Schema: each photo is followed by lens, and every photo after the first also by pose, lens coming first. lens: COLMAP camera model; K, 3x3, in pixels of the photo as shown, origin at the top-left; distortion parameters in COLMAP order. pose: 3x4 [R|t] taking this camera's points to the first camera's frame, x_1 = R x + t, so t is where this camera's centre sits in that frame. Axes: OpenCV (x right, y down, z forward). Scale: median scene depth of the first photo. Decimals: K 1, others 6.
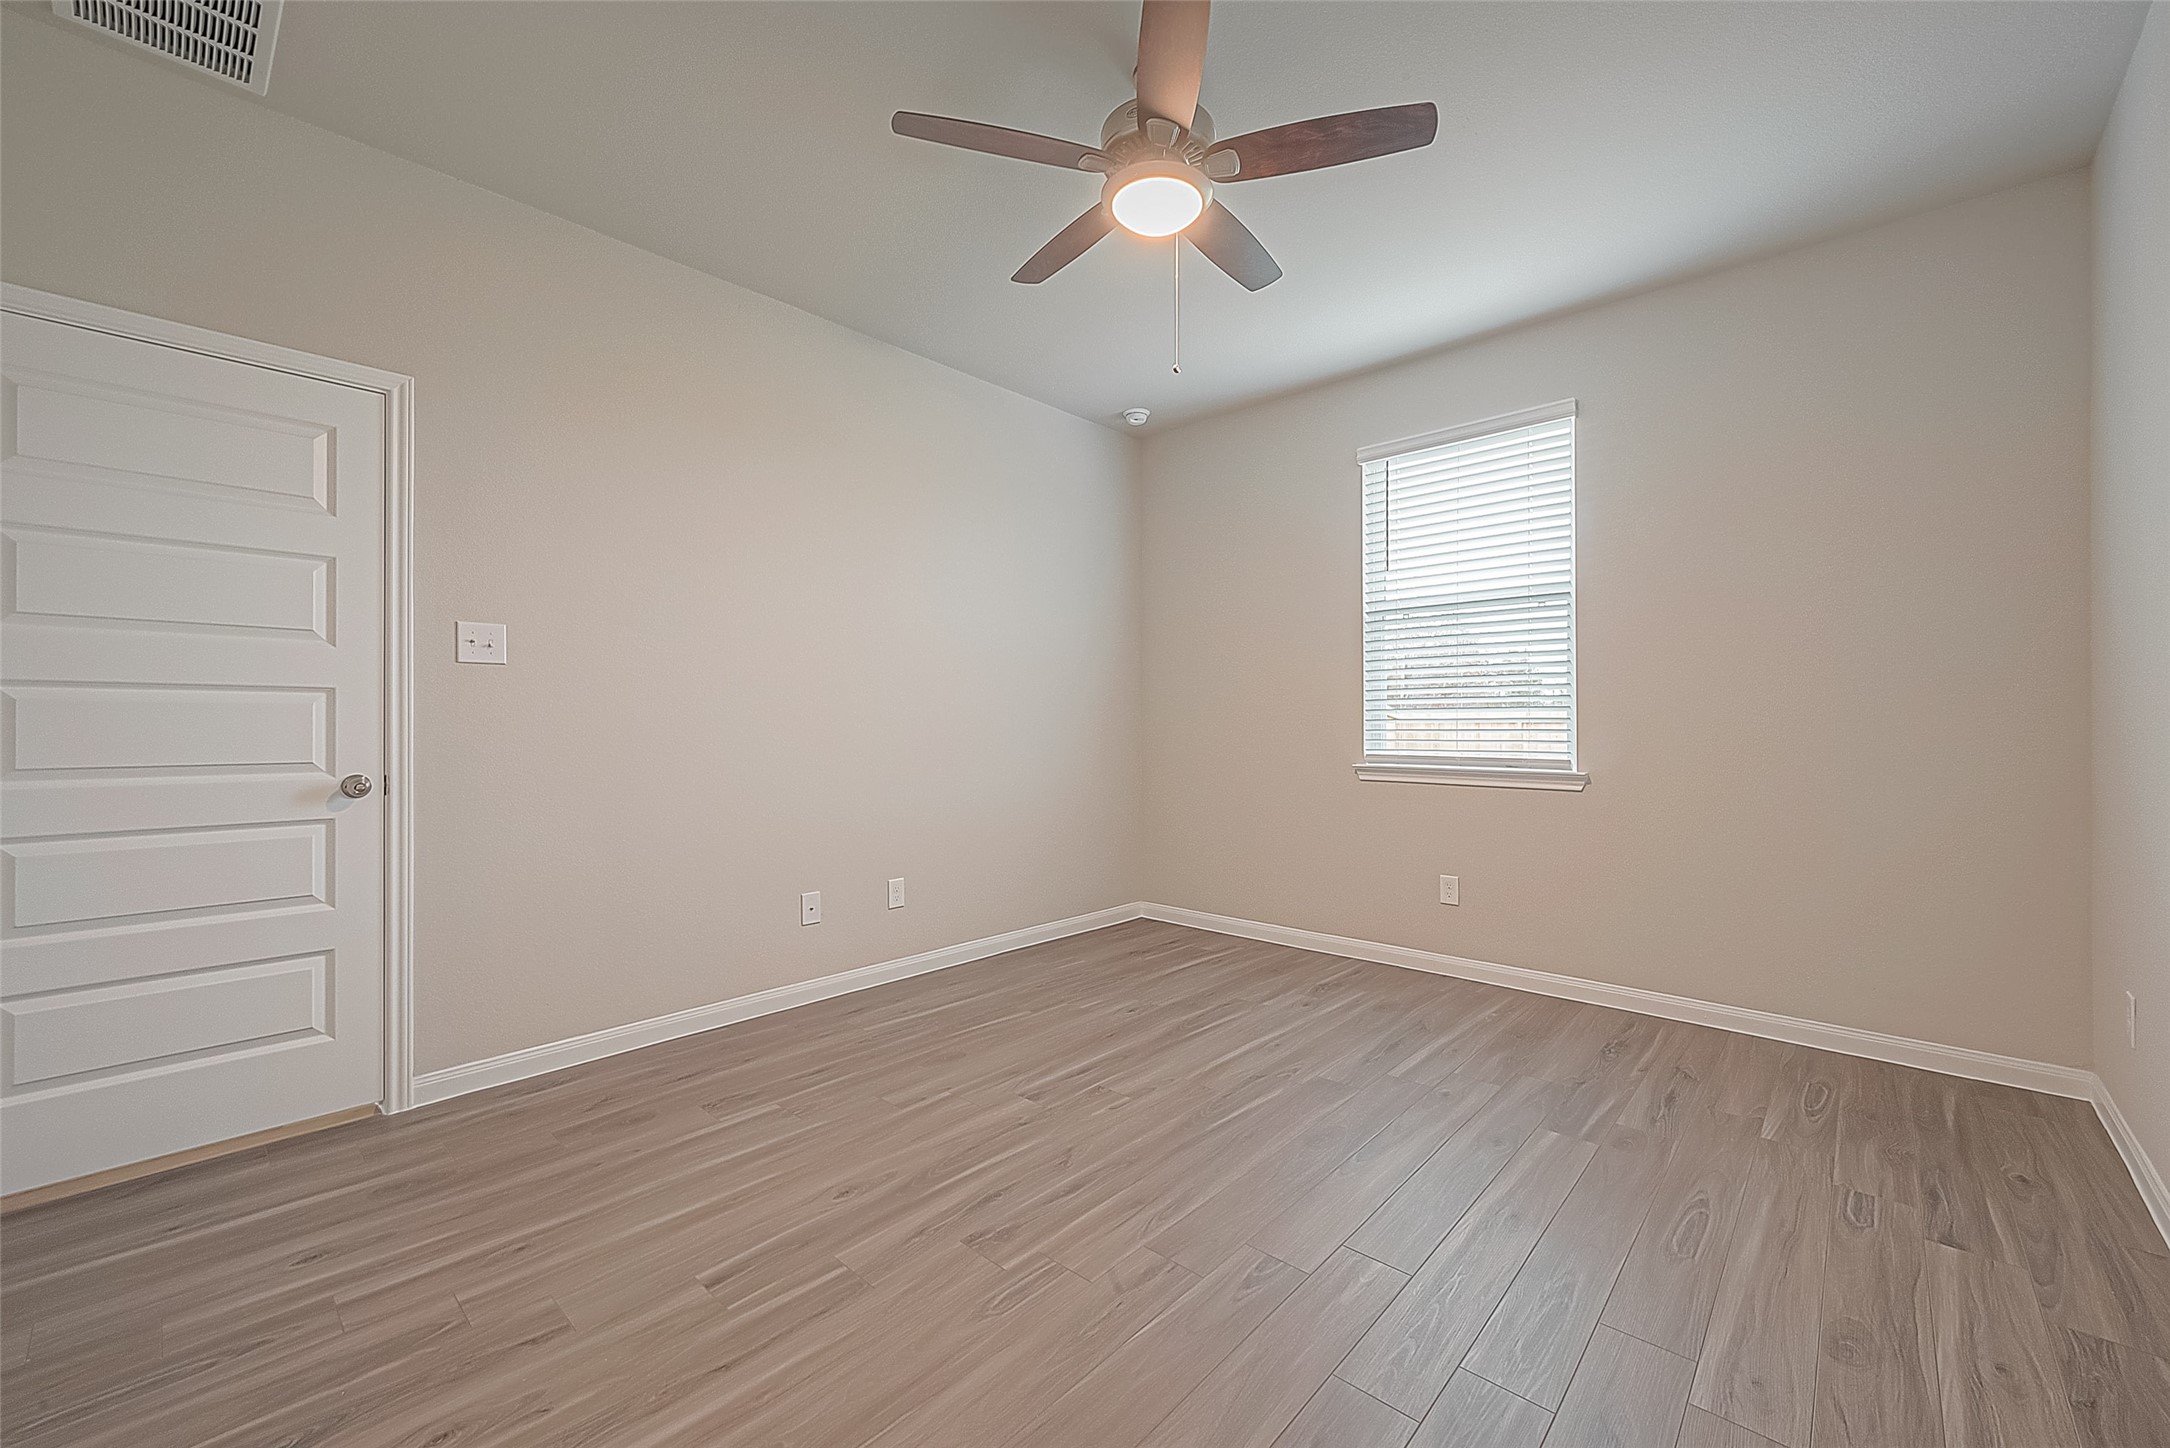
lens RADIAL K [[855.4, 0, 1087.6], [0, 855.4, 722.4], [0, 0, 1]] dist [-0.002584, -0.000024]
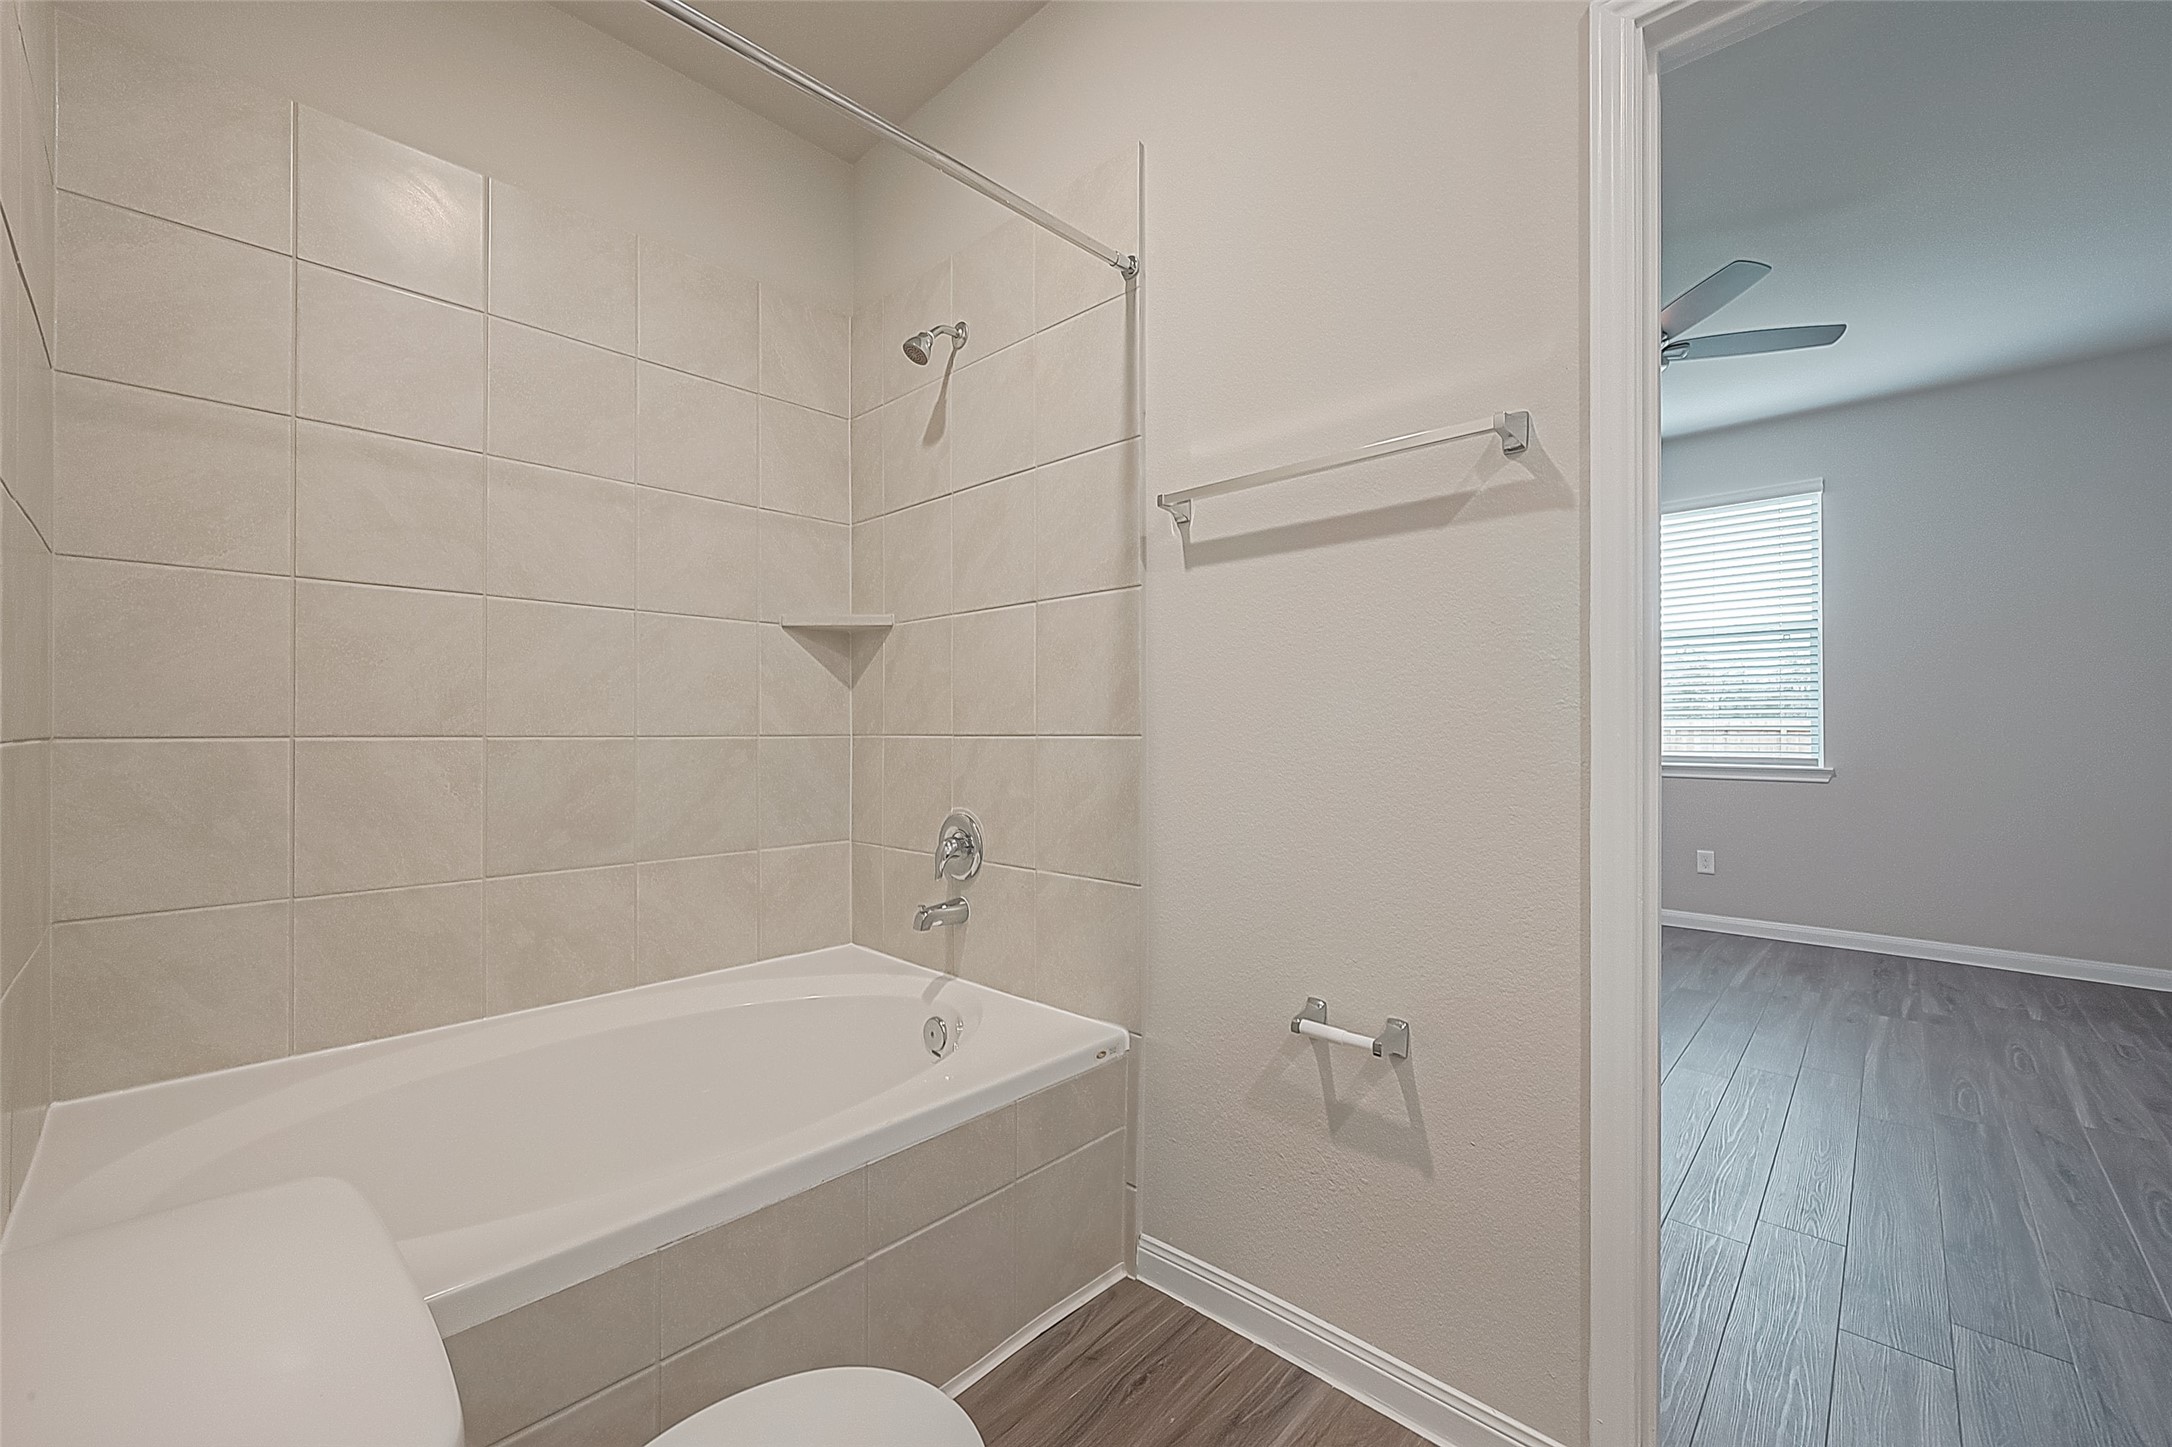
lens RADIAL K [[861.7, 0, 1087.1], [0, 861.7, 730.1], [0, 0, 1]] dist [-0.000453, 0.000265]
pose [[0.999906, -0.002251, -0.013490, -0.627997], [0.002254, 0.999997, 0.000221, -0.001467], [0.013489, -0.000251, 0.999909, -0.376109]]
